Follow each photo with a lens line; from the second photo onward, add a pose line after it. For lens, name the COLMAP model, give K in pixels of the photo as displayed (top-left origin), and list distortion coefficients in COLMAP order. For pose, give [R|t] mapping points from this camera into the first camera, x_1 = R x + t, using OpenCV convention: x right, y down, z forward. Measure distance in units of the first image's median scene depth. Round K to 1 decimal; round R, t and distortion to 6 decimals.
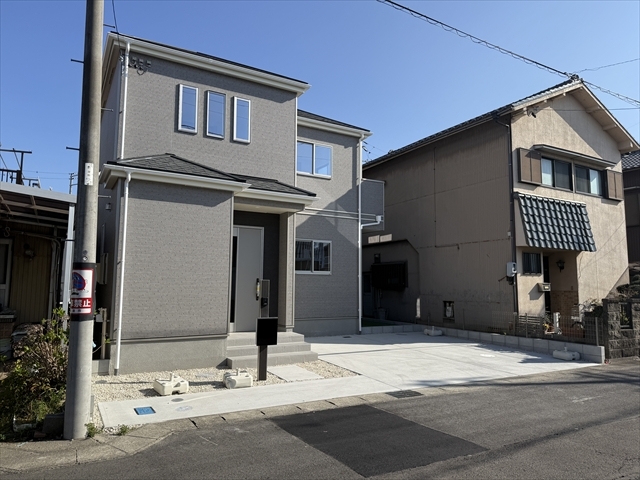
lens RADIAL K [[446.9, 0, 315.8], [0, 446.9, 241.0], [0, 0, 1]] dist [0.036096, -0.028799]
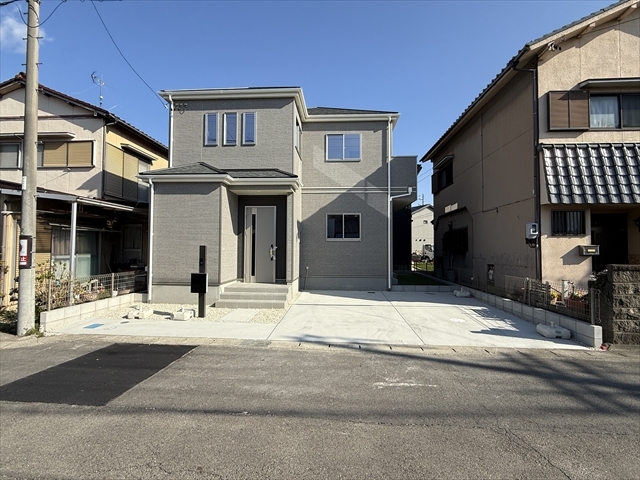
lens RADIAL K [[308.3, 0, 318.3], [0, 308.3, 239.8], [0, 0, 1]] dist [-0.010413, 0.004646]
pose [[0.837192, -0.021097, -0.546502, 0.404051], [0.055533, 0.997370, 0.046569, 0.027993], [0.544082, -0.069336, 0.836162, 0.242865]]
